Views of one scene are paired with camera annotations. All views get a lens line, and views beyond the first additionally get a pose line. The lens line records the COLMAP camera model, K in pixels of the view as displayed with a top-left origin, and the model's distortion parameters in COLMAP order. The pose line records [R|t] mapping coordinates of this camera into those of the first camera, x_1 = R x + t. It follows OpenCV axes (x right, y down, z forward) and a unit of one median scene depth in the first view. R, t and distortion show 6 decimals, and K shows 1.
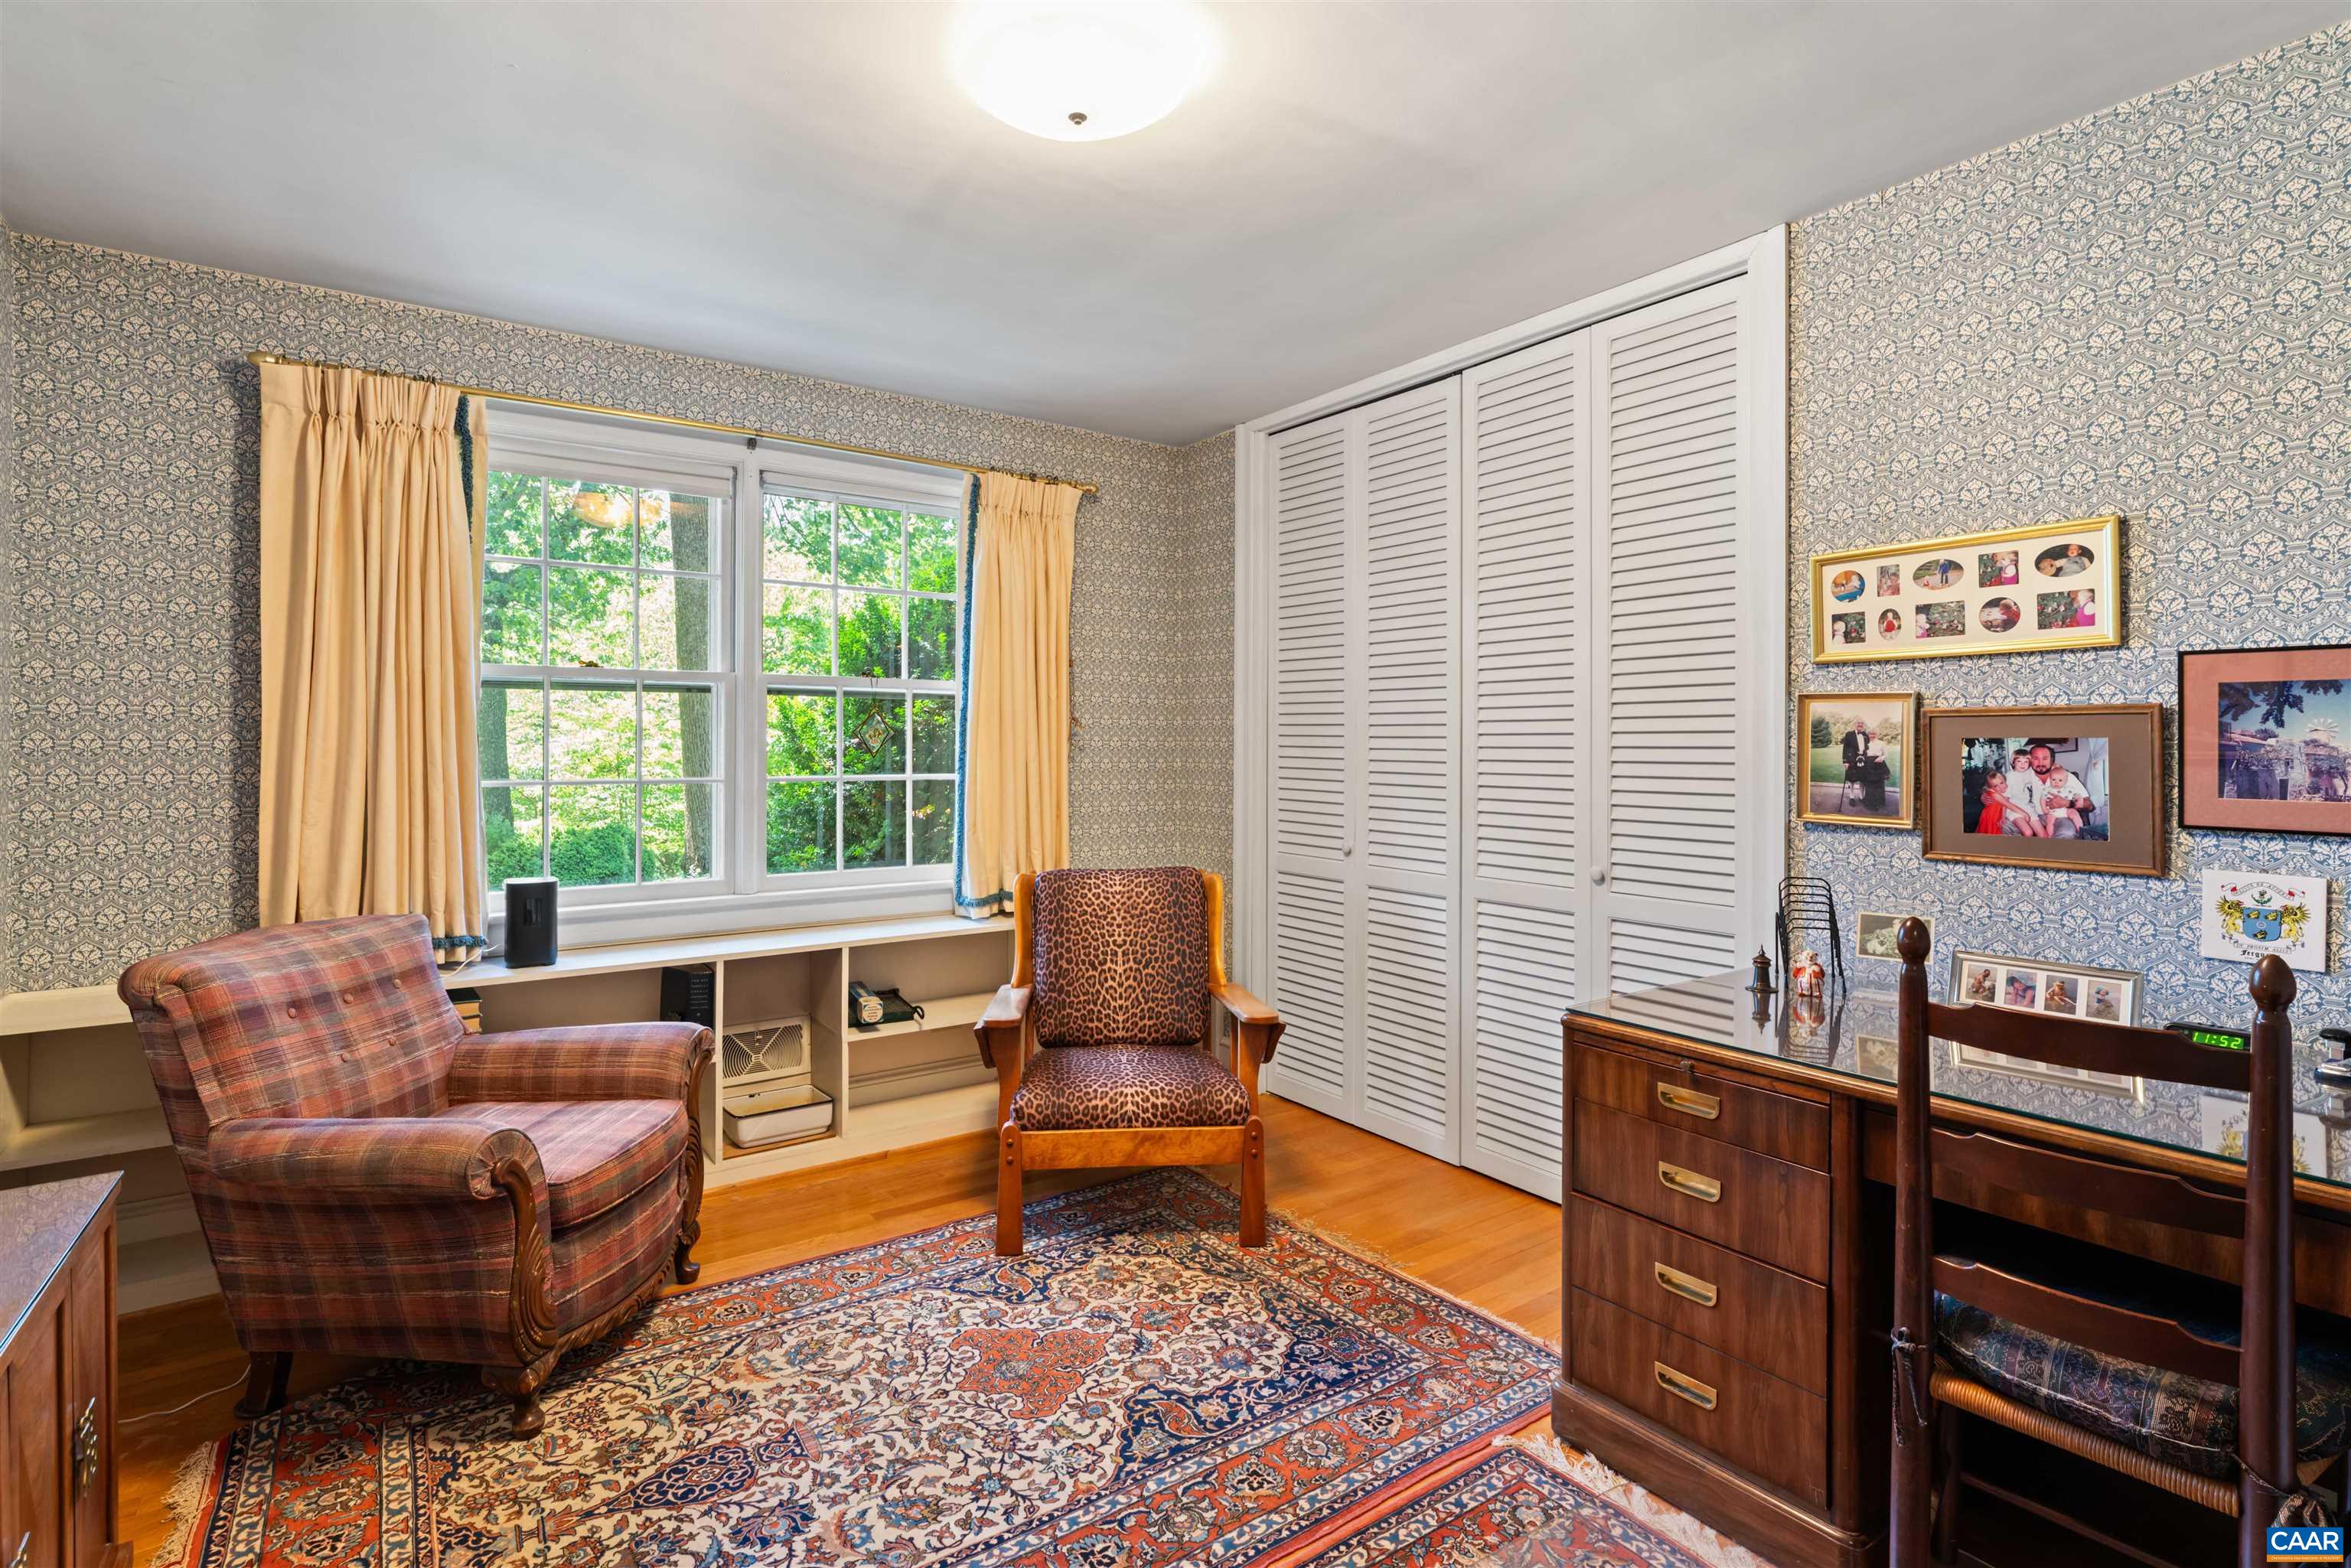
lens RADIAL K [[1131.4, 0, 1181.8], [0, 1131.4, 746.1], [0, 0, 1]] dist [0.003555, -0.000555]
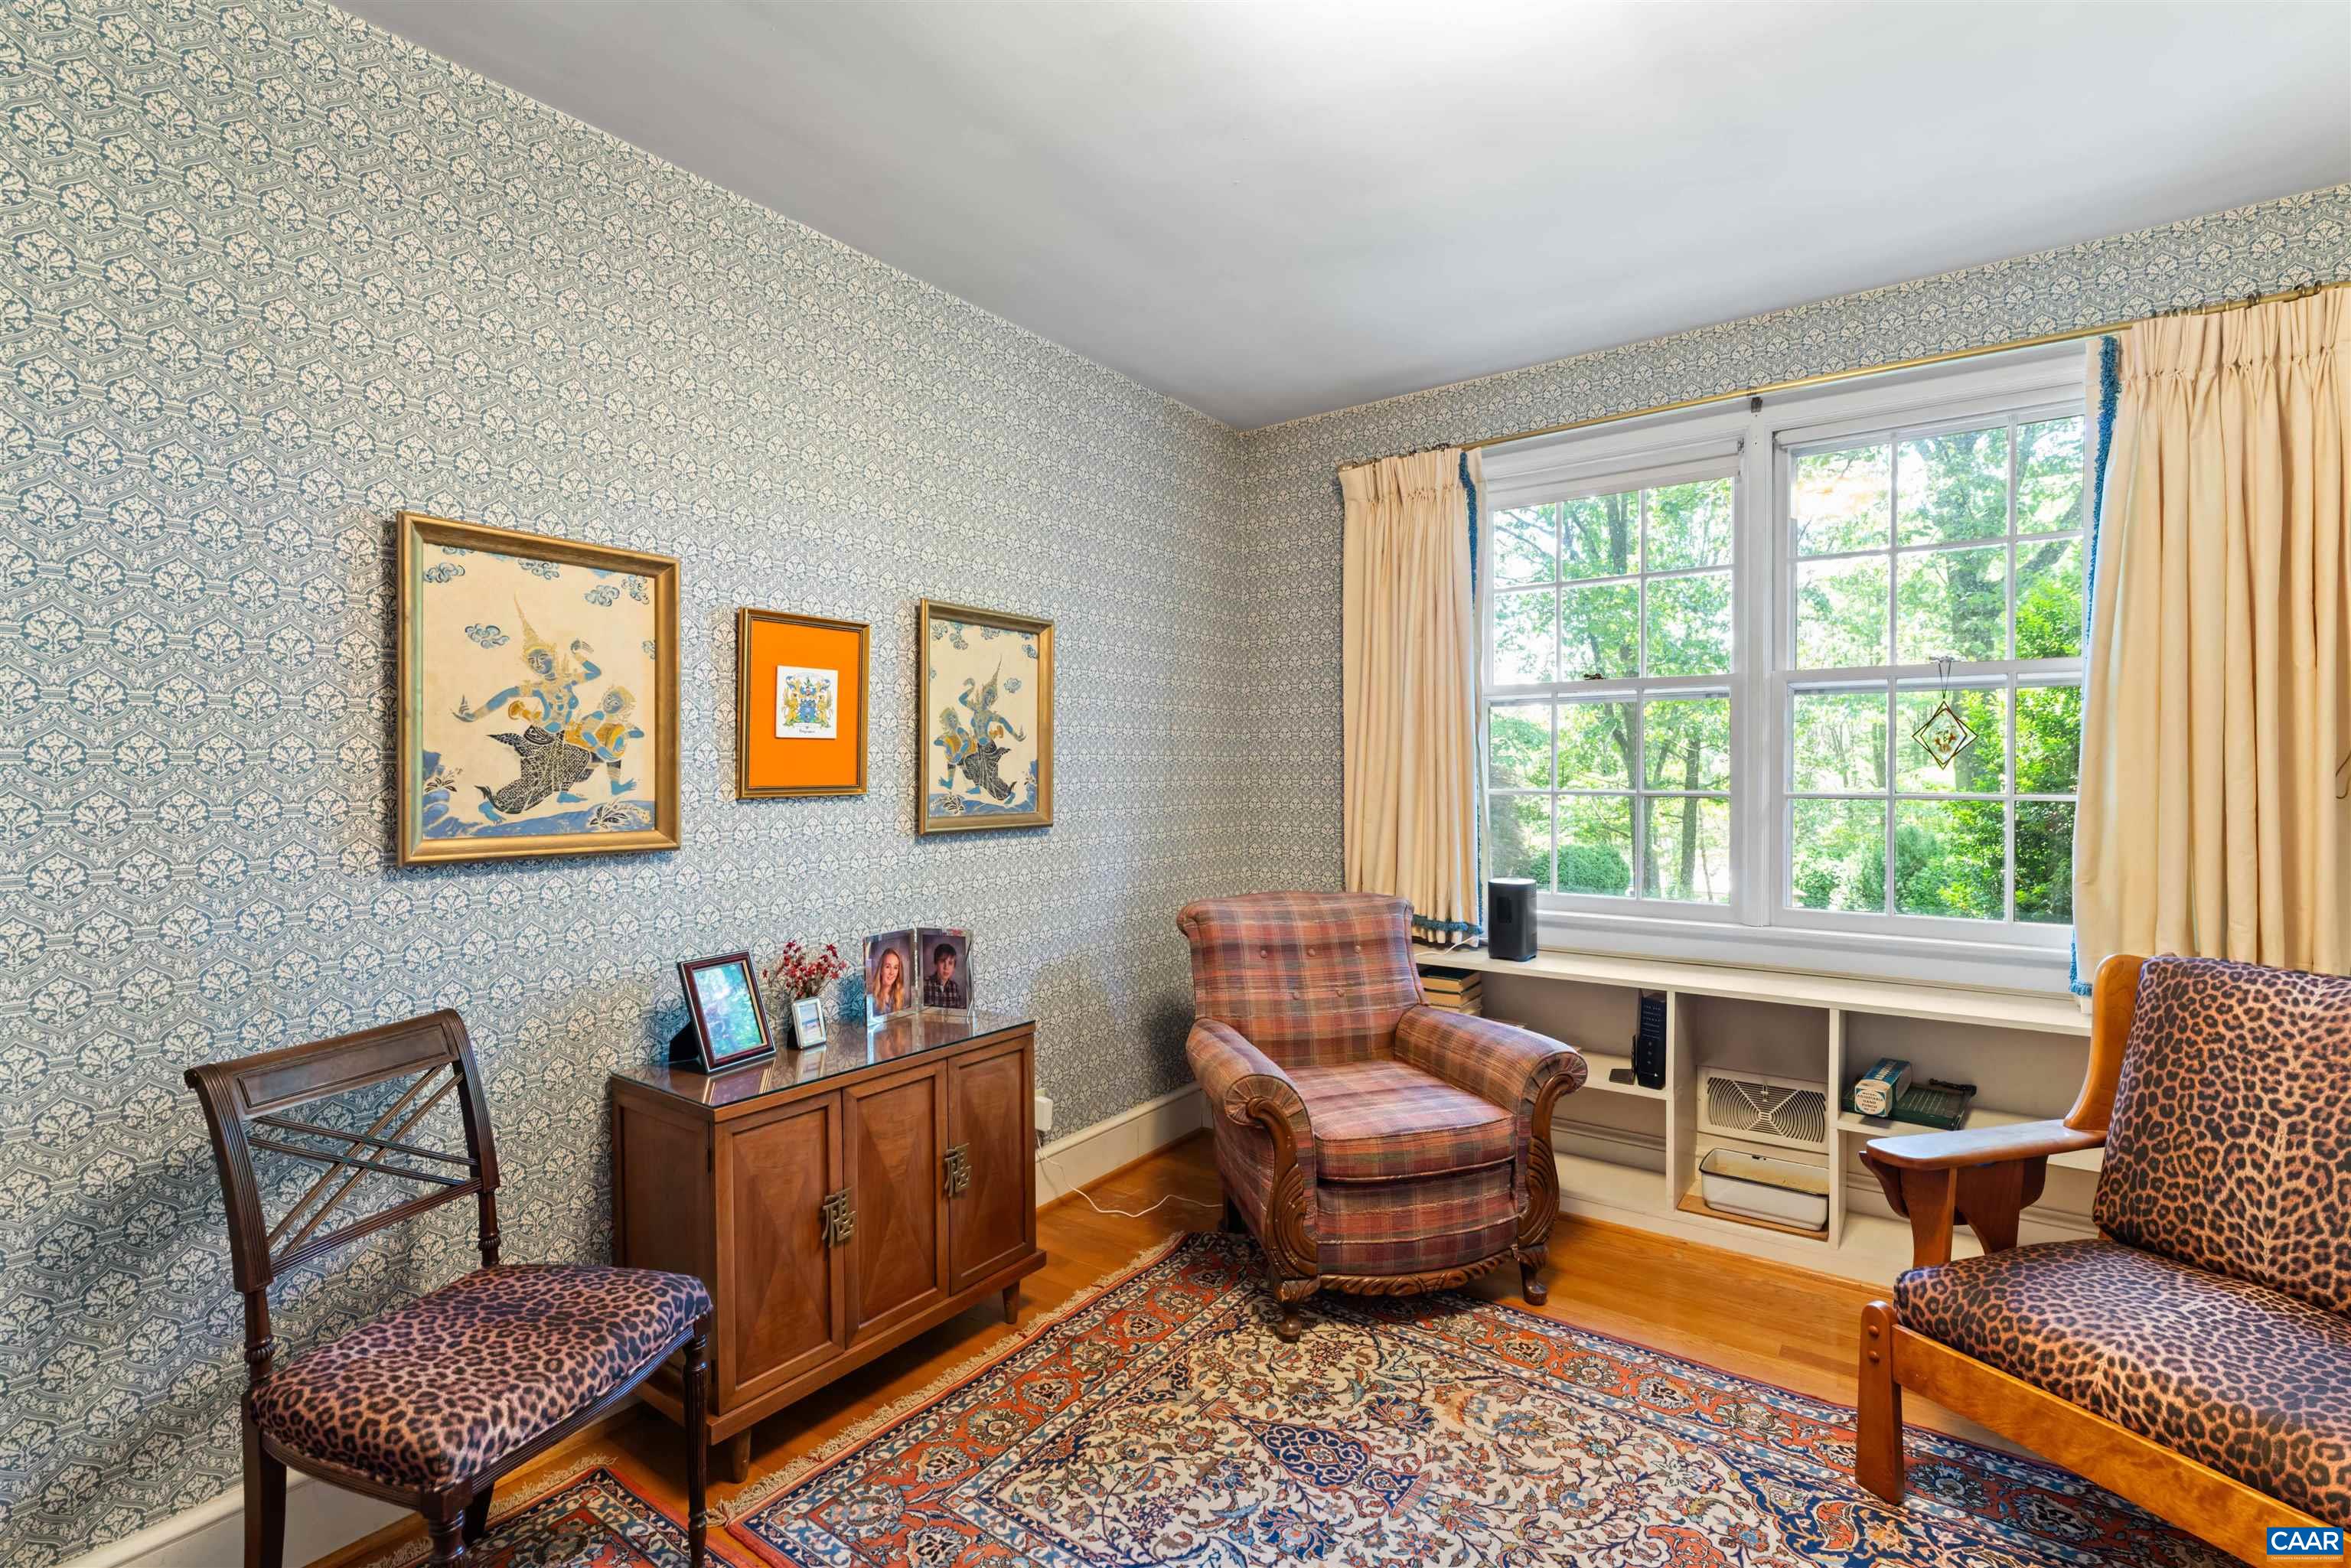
lens RADIAL K [[1074.6, 0, 1175.1], [0, 1074.6, 781.9], [0, 0, 1]] dist [0.001602, -0.000118]
pose [[0.317715, 0.012524, -0.948103, 0.381438], [0.005065, 0.999876, 0.014905, 0.008011], [0.948173, -0.009538, 0.317613, 0.464186]]
